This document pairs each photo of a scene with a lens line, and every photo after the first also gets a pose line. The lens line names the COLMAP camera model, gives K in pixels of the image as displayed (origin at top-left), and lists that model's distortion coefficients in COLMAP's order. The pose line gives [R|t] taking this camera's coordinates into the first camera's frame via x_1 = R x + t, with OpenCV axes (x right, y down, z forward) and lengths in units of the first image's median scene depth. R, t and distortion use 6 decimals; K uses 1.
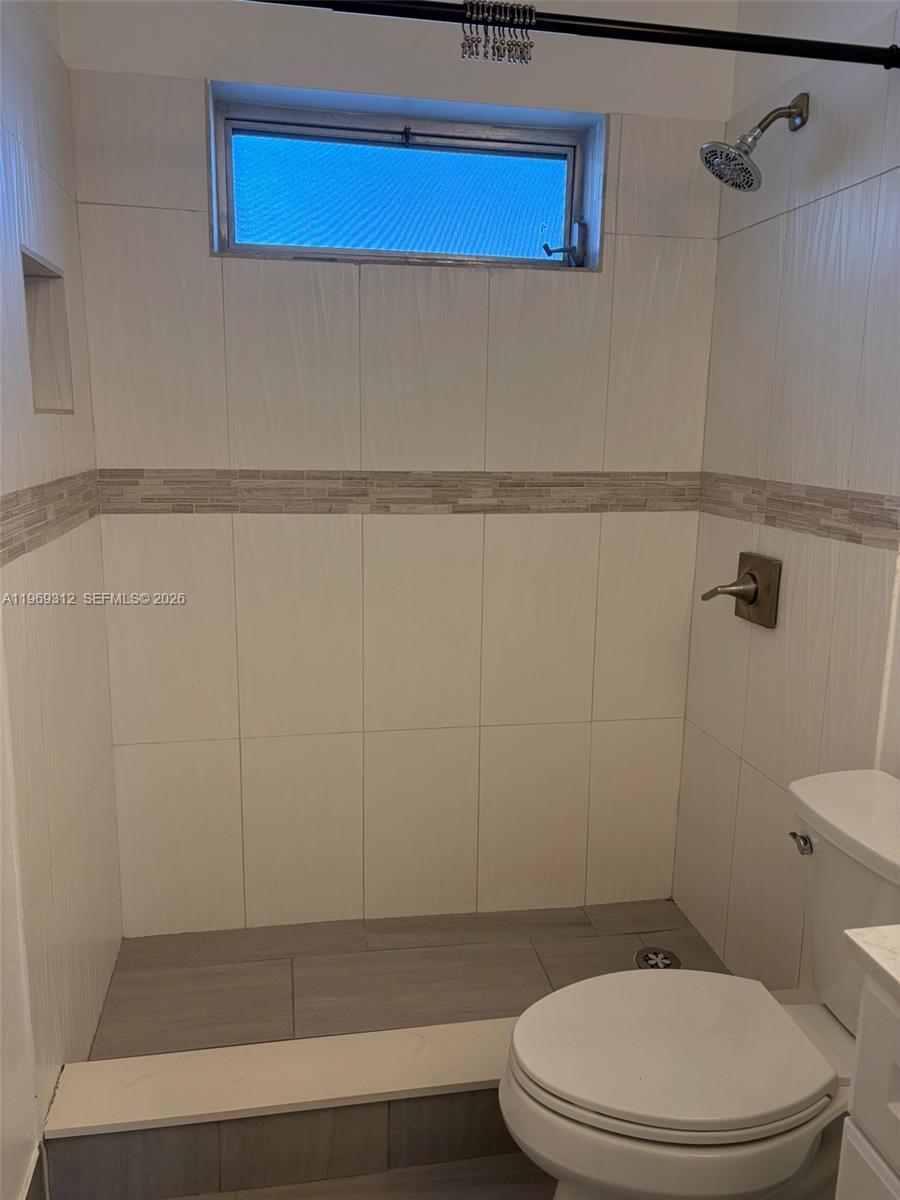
lens RADIAL K [[922.0, 0, 450.0], [0, 922.0, 600.0], [0, 0, 1]] dist [0.145814, -0.207856]
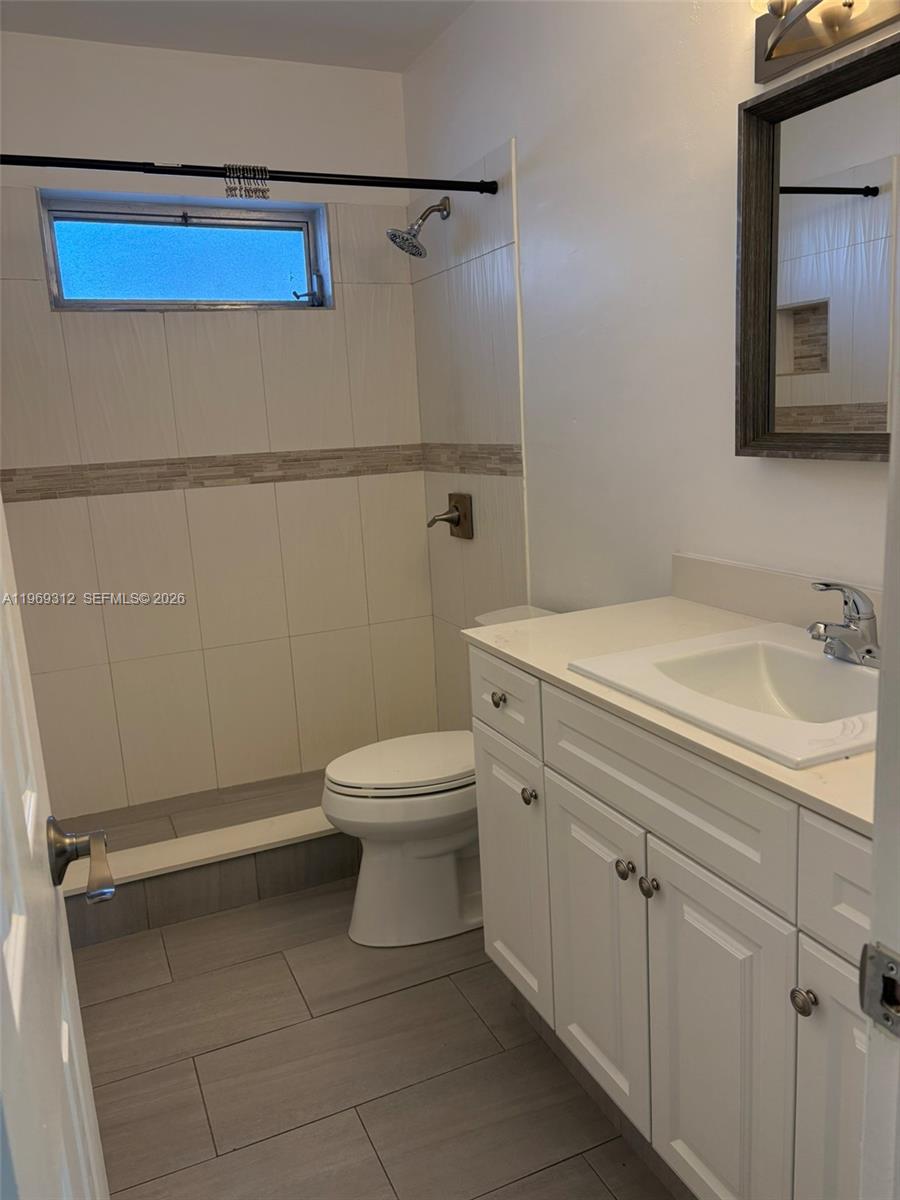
lens RADIAL K [[907.5, 0, 454.2], [0, 907.5, 613.1], [0, 0, 1]] dist [0.036687, -0.051800]
pose [[0.969513, -0.113876, 0.216972, -0.019843], [0.110455, 0.993490, 0.027869, 0.098502], [-0.218734, -0.003053, 0.975780, -0.421757]]
